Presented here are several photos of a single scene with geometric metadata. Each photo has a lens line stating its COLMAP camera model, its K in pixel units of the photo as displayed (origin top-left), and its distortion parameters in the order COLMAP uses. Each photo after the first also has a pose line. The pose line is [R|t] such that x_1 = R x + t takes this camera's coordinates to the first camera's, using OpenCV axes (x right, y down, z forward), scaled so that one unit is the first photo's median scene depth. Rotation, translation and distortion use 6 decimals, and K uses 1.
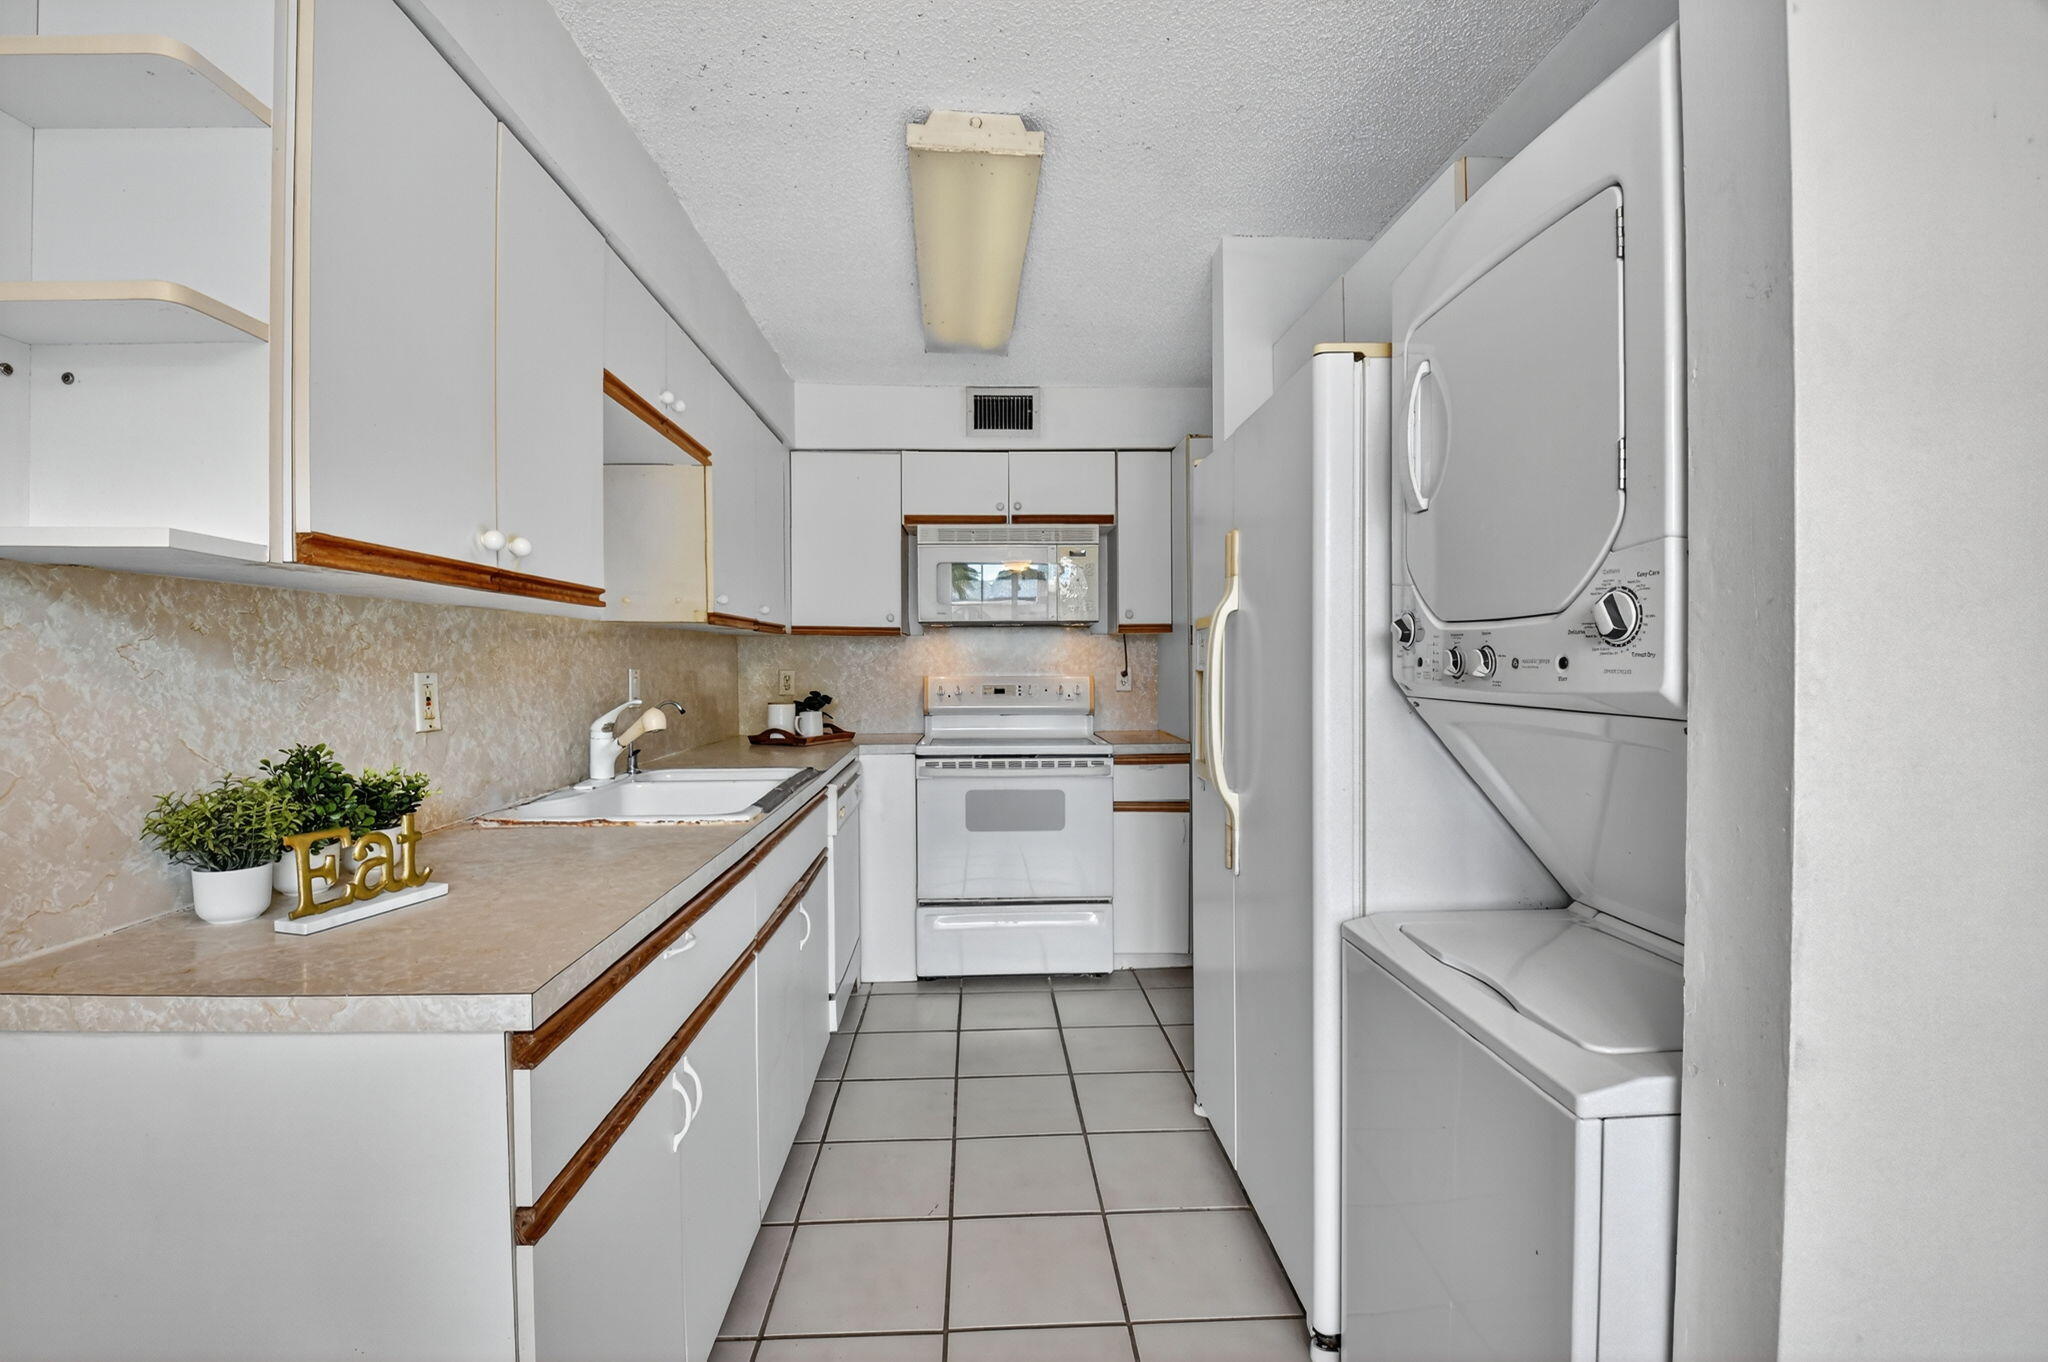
lens RADIAL K [[889.9, 0, 1046.1], [0, 889.9, 684.7], [0, 0, 1]] dist [-0.030611, -0.003685]
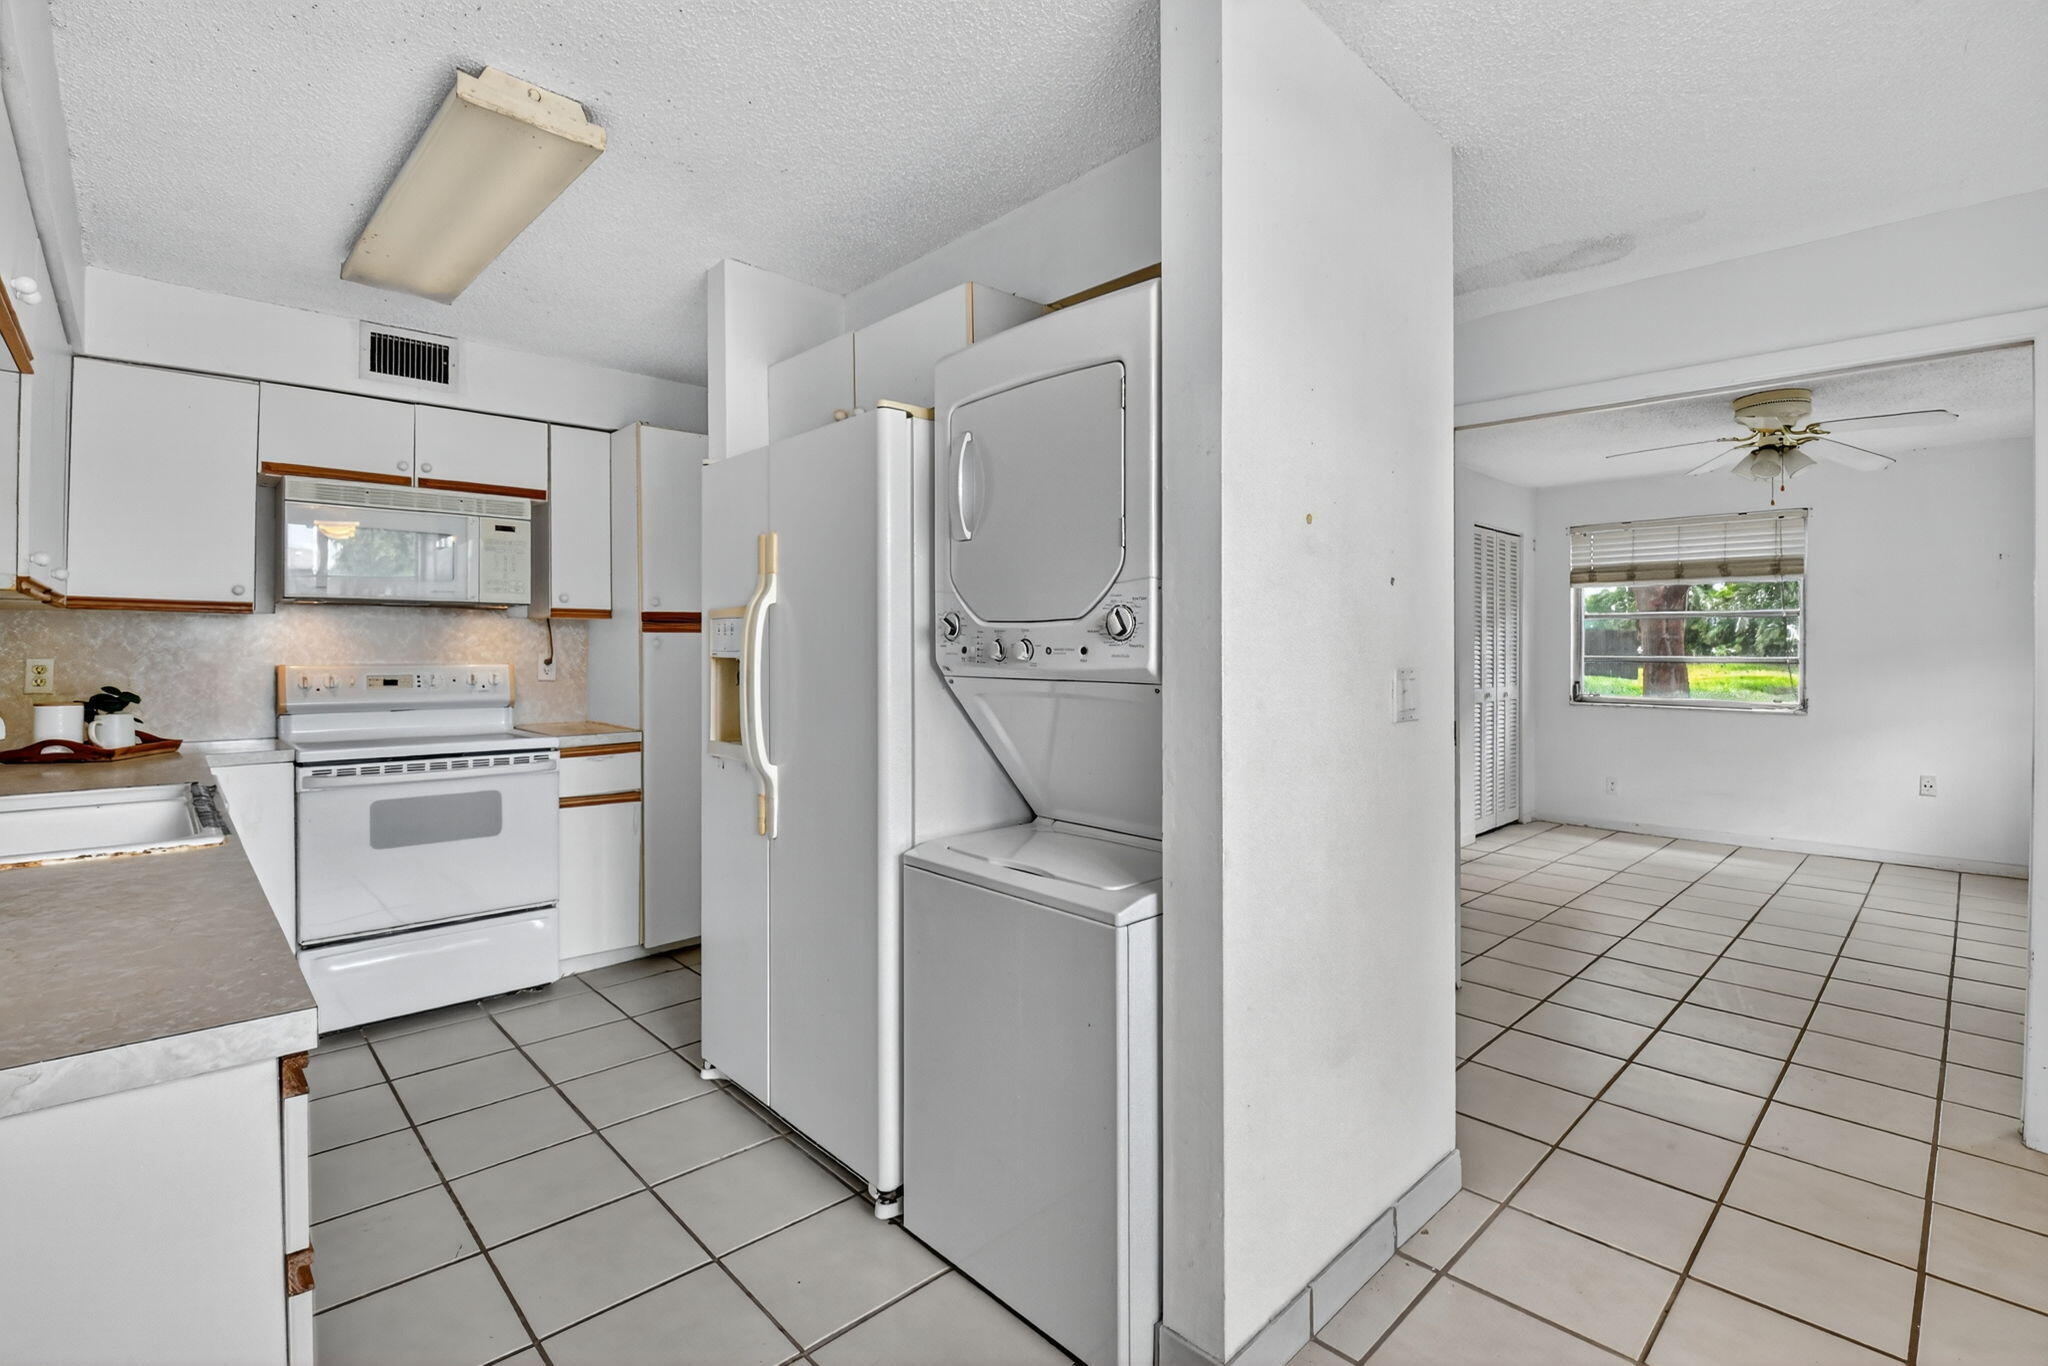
lens RADIAL K [[889.9, 0, 1053.9], [0, 889.9, 653.2], [0, 0, 1]] dist [-0.030611, -0.003685]
pose [[0.748701, 0.002782, 0.662902, -0.170159], [0.012158, 0.999765, -0.017927, 0.002520], [-0.662797, 0.021482, 0.748491, -0.053479]]
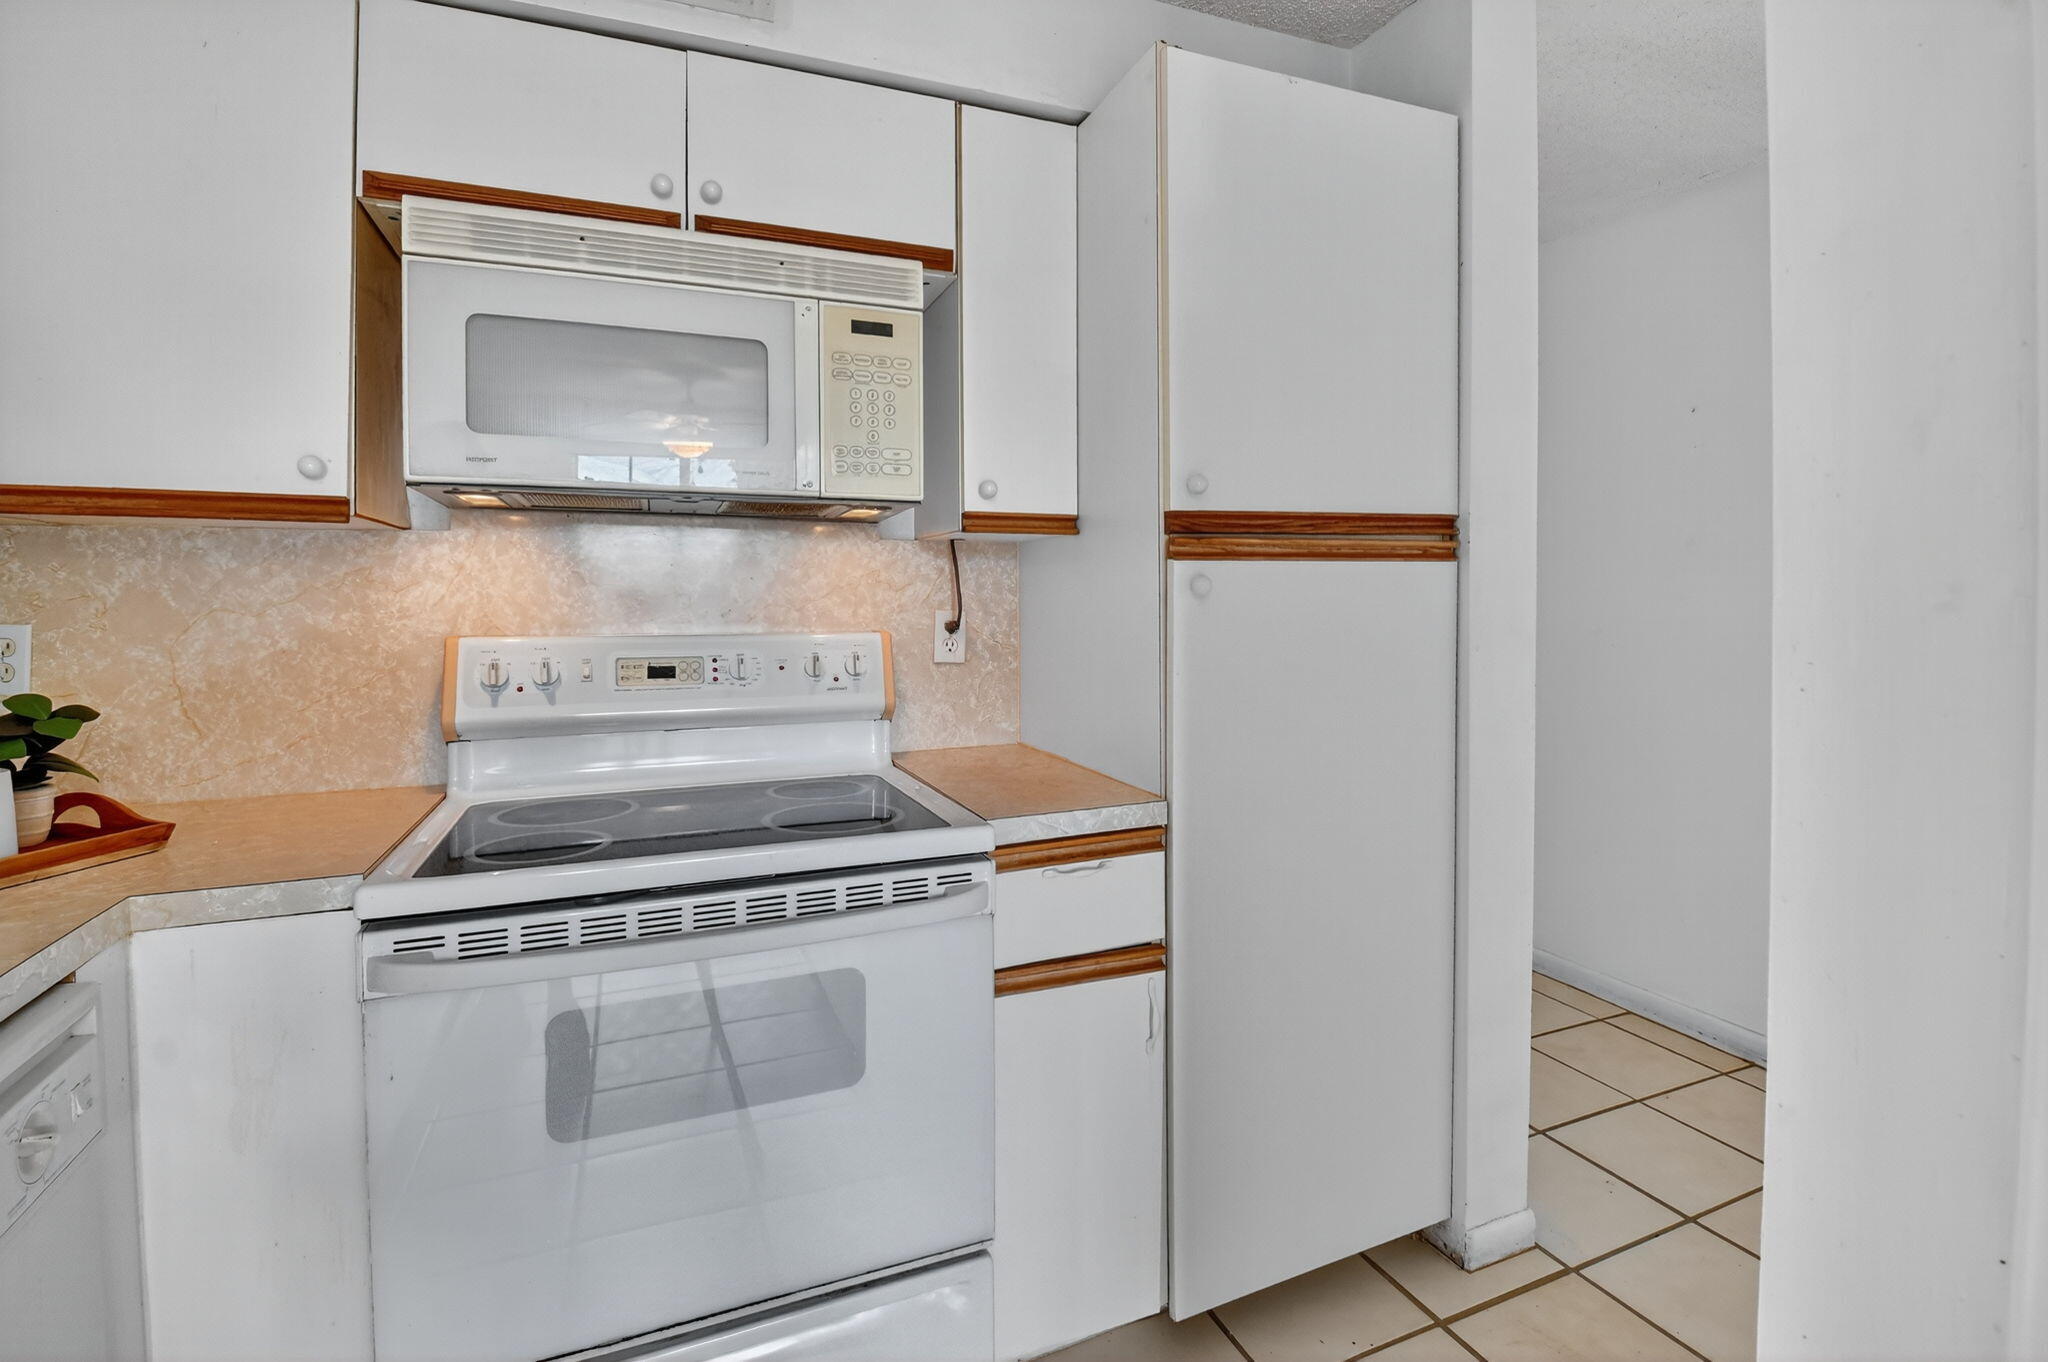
lens RADIAL K [[889.9, 0, 1057.2], [0, 889.9, 630.6], [0, 0, 1]] dist [-0.030611, -0.003685]
pose [[0.936911, -0.007987, 0.349477, -0.032010], [0.005420, 0.999951, 0.008325, -0.018305], [-0.349526, -0.005905, 0.936908, 0.729676]]
